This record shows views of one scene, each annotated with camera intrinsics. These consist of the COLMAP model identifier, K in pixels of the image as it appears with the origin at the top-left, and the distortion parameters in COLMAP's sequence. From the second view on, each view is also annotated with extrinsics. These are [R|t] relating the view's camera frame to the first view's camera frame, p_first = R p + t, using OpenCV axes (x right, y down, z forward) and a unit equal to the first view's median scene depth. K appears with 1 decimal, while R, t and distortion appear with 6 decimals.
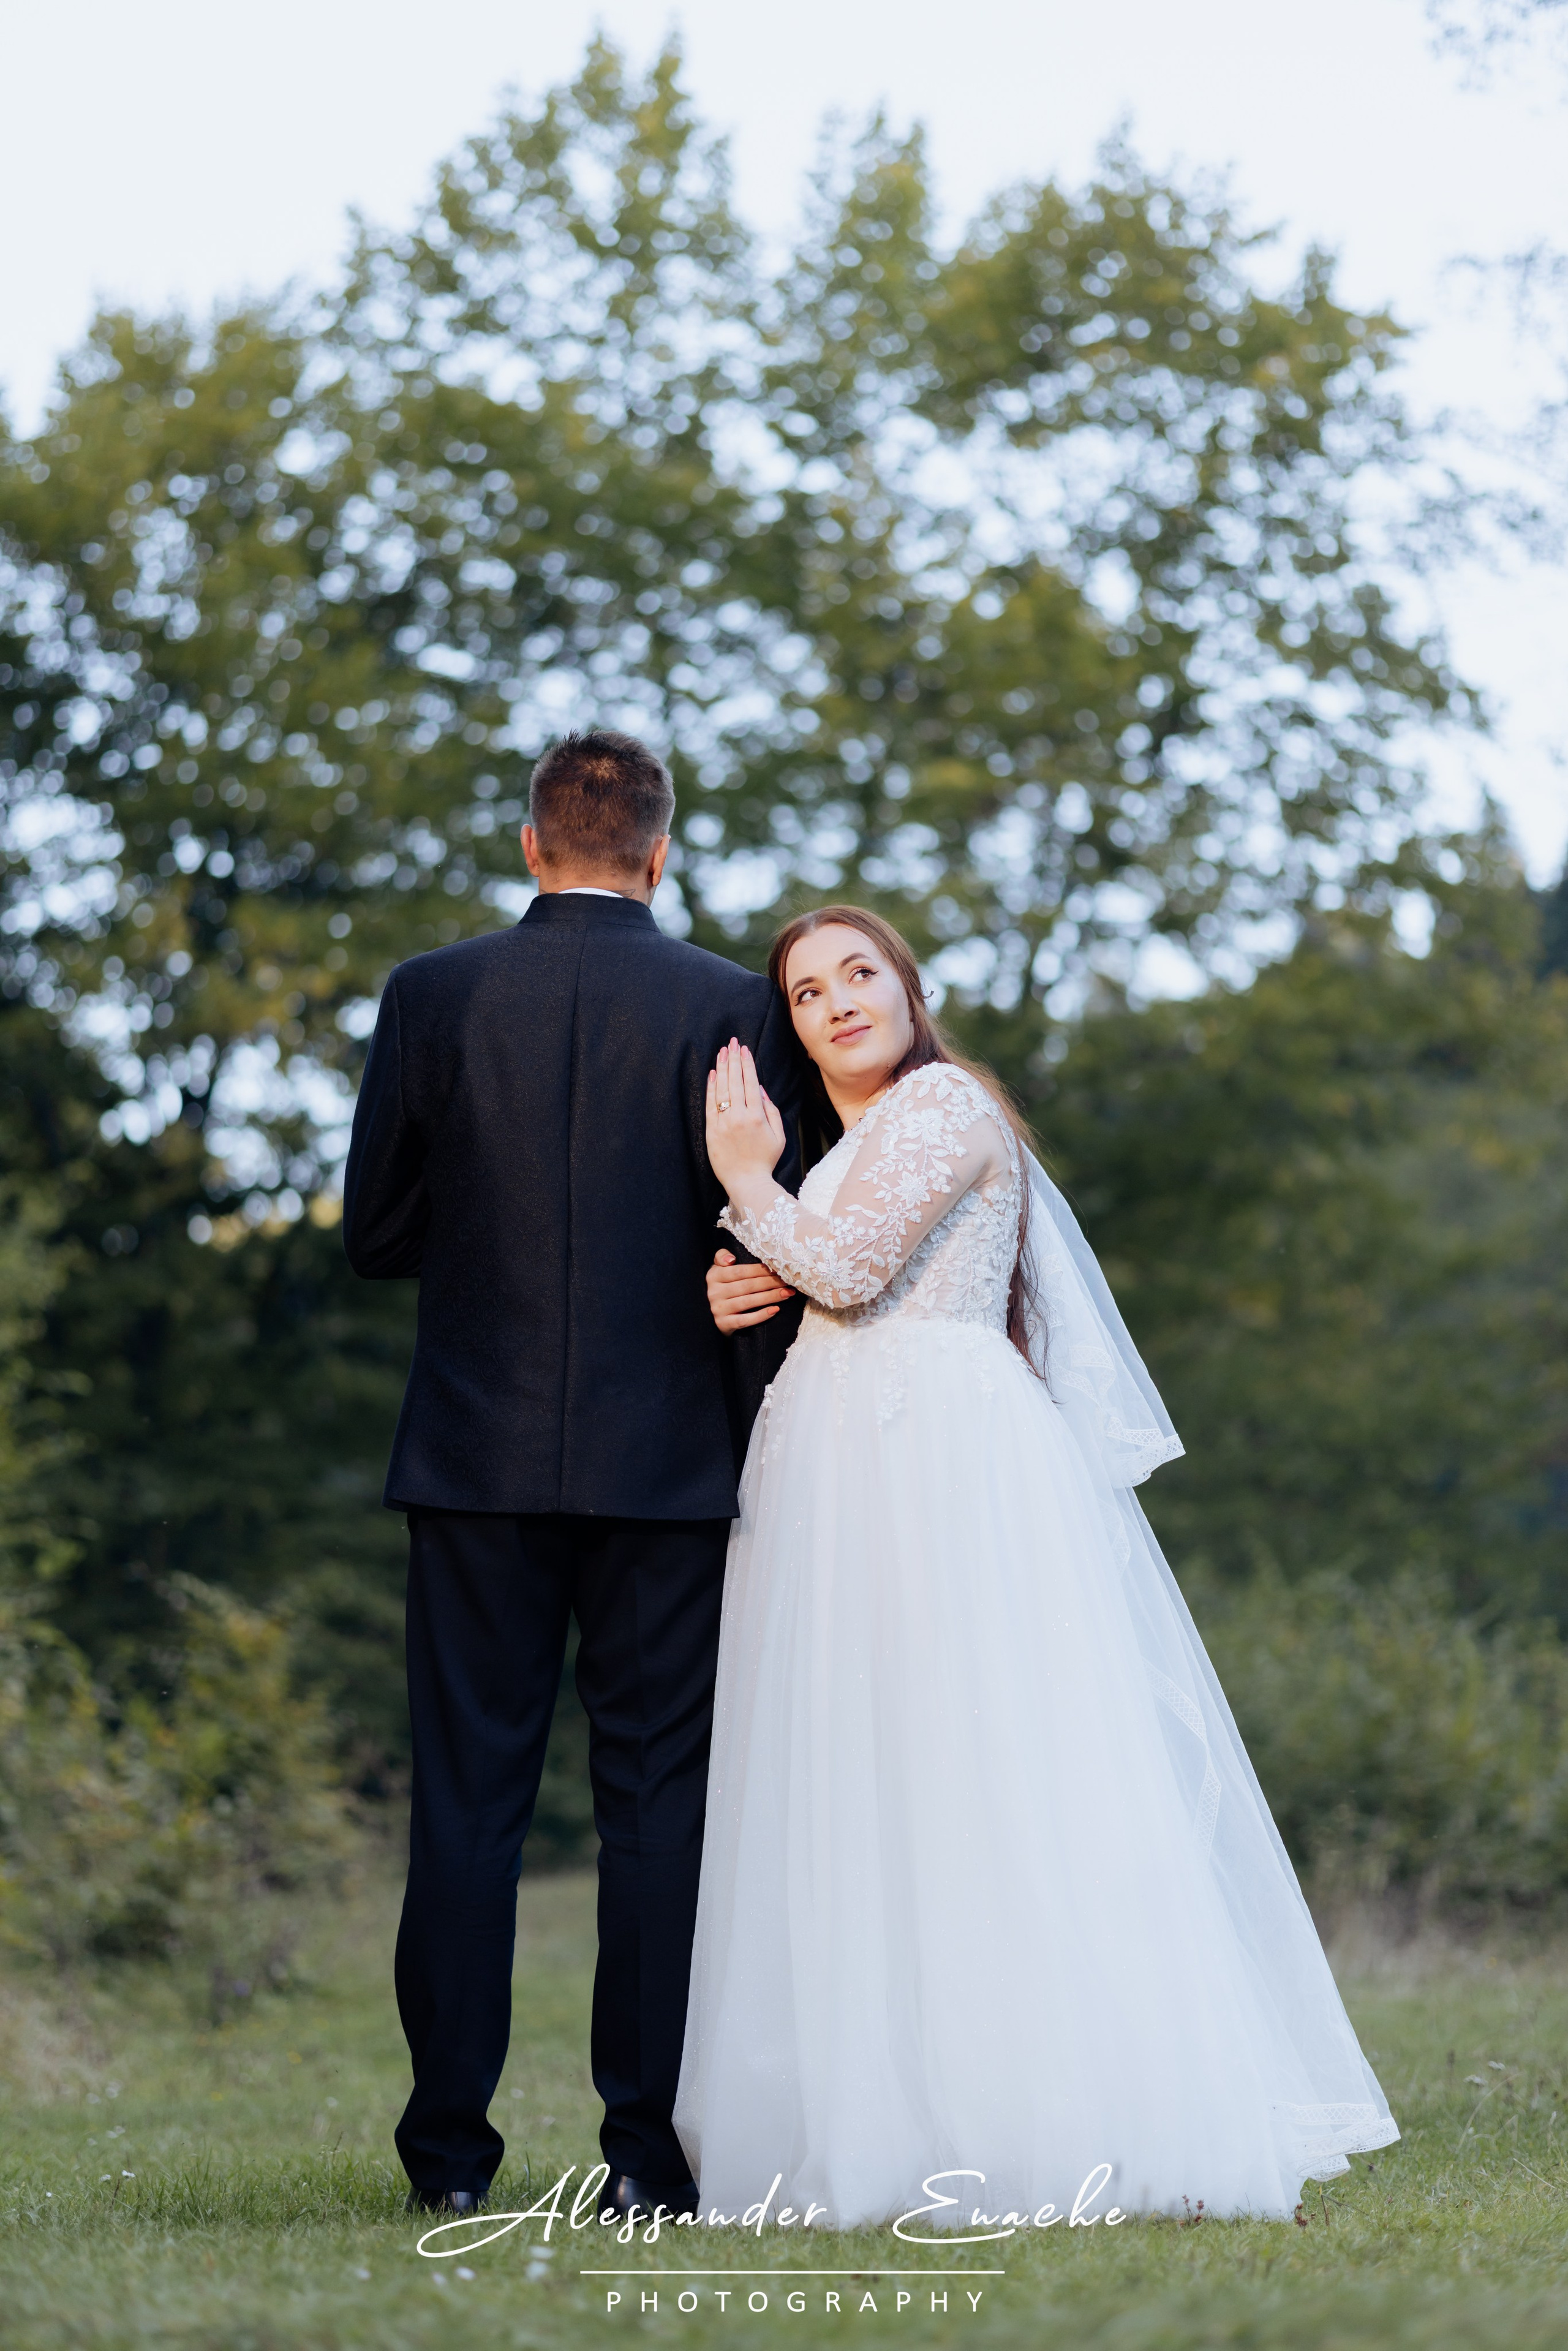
lens RADIAL K [[5540.6, 0, 787.7], [0, 5540.6, 1104.2], [0, 0, 1]] dist [0.023126, 0.464996]
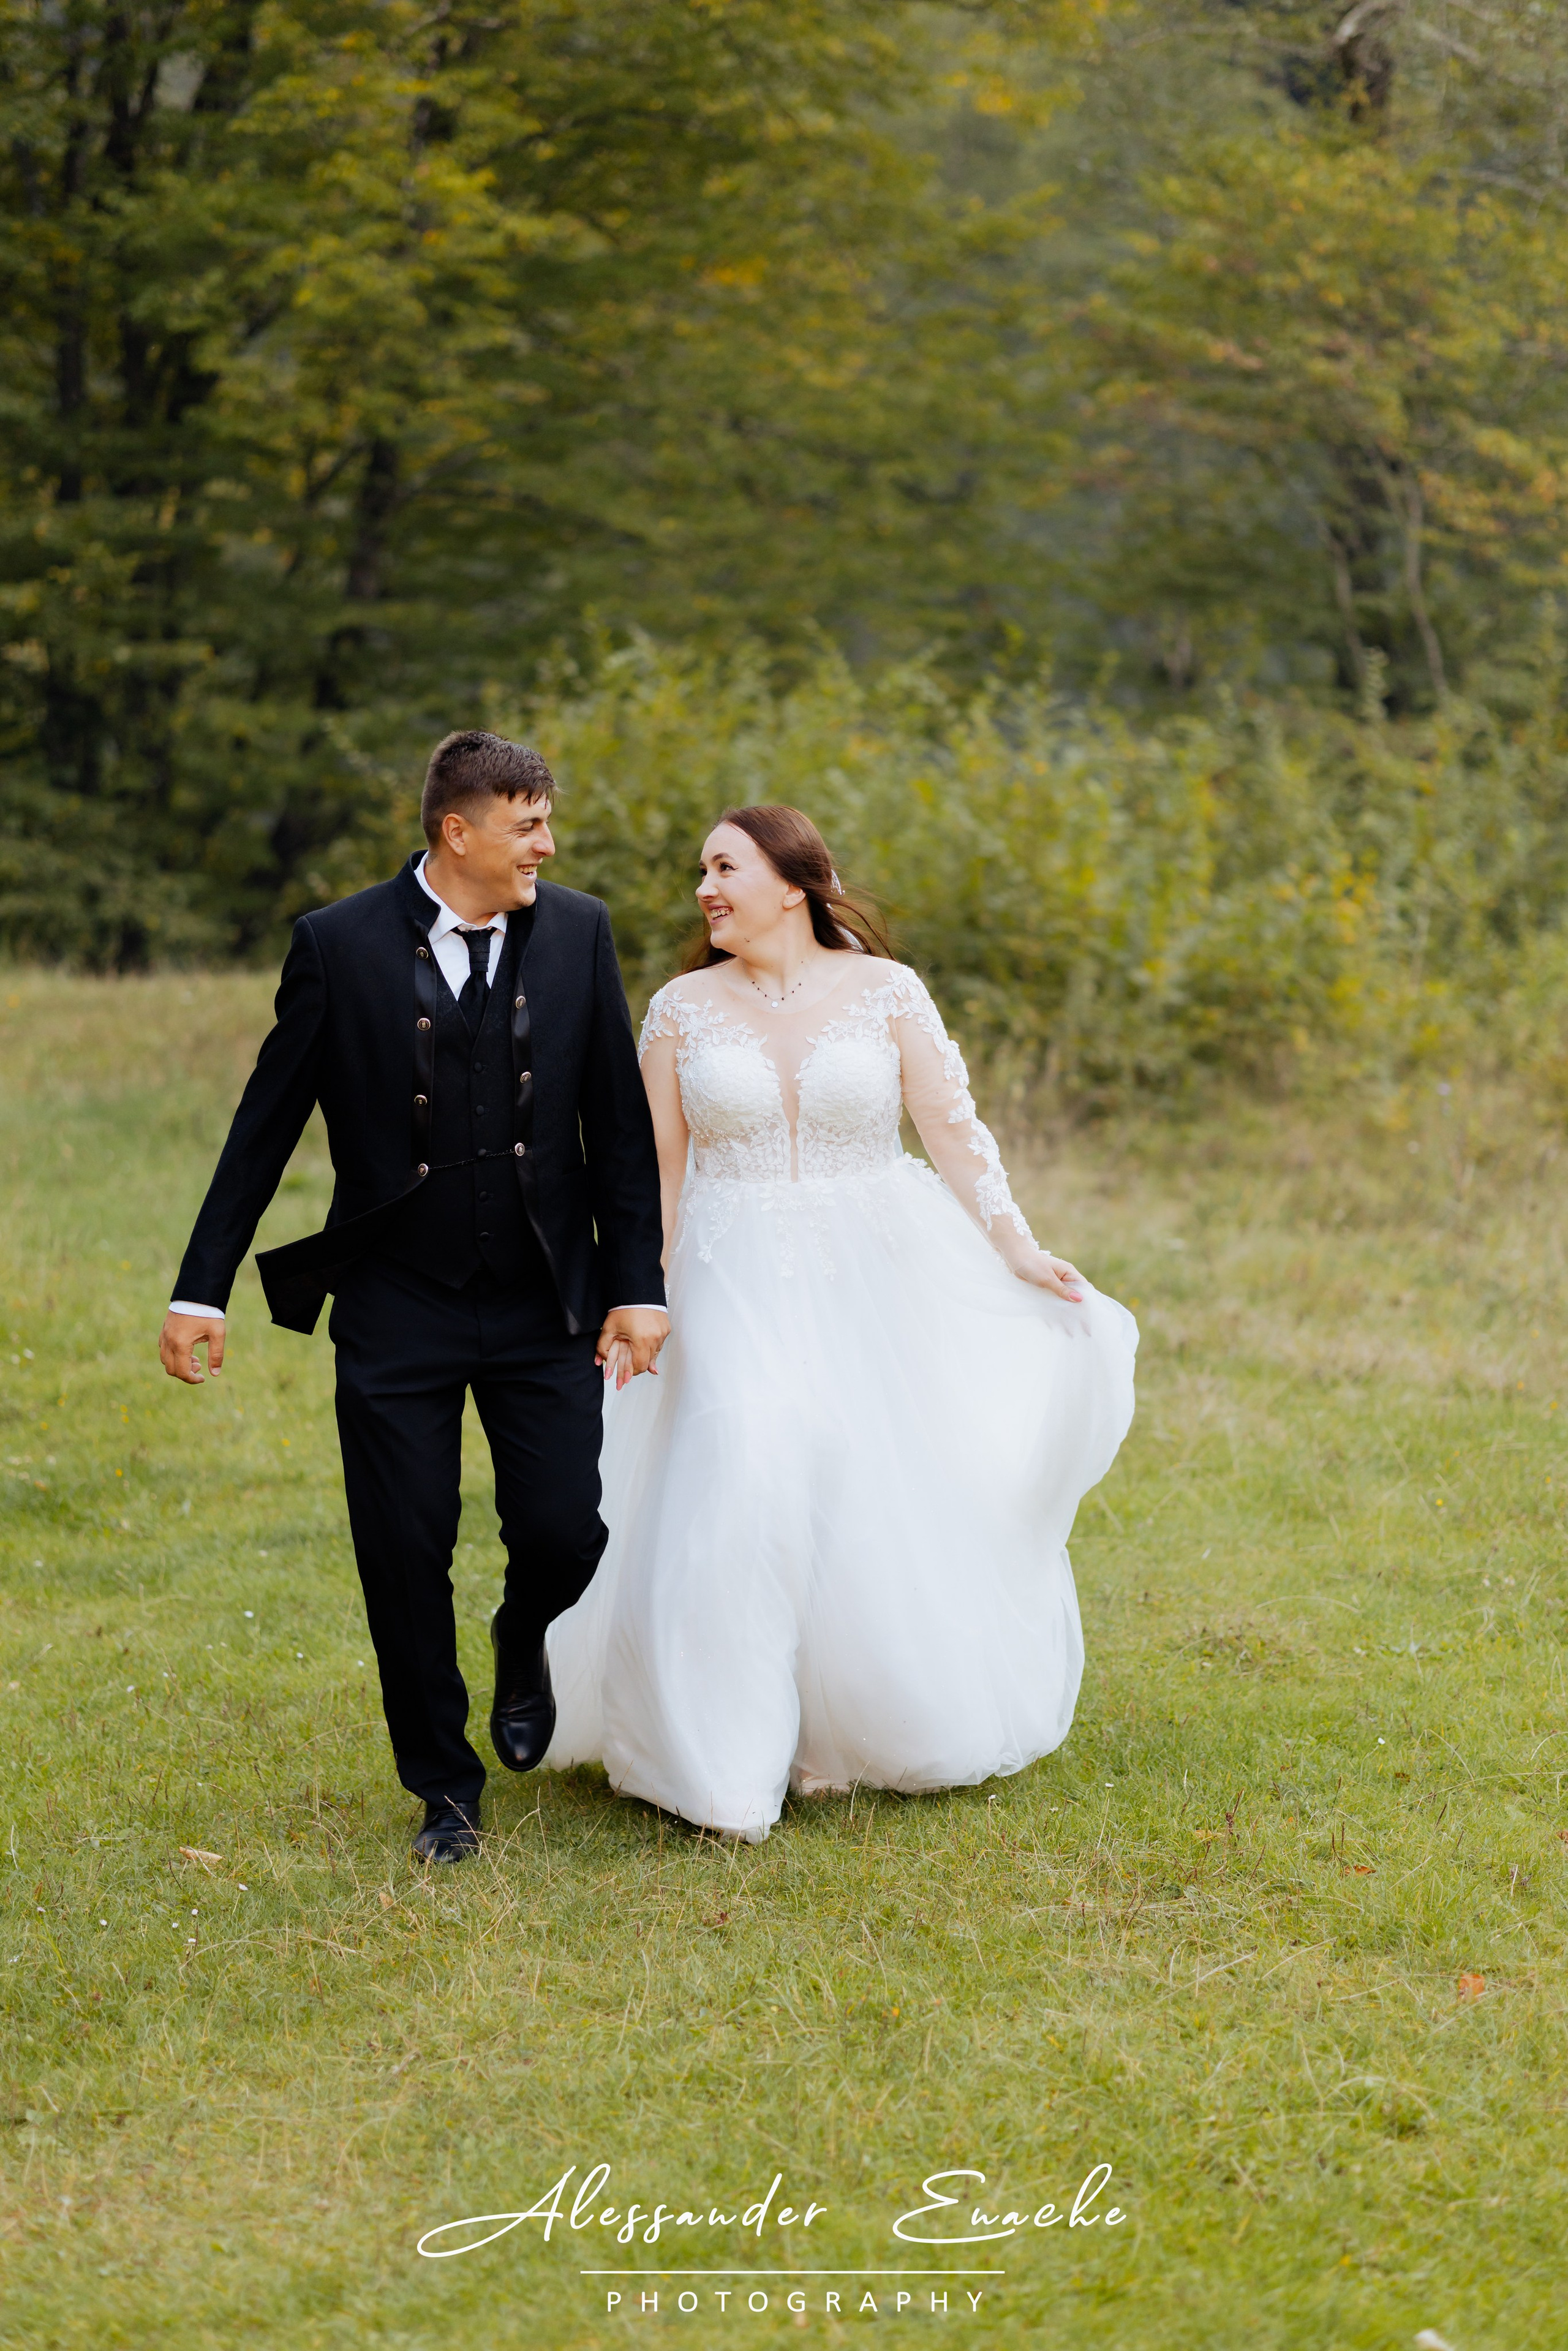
lens RADIAL K [[5768.0, 0, 826.1], [0, 5768.0, 1178.8], [0, 0, 1]] dist [0.029211, 0.292967]
pose [[0.992242, -0.005925, 0.124177, -0.026120], [-0.020400, 0.977562, 0.209657, -0.025331], [-0.122633, -0.210564, 0.969858, 0.120165]]
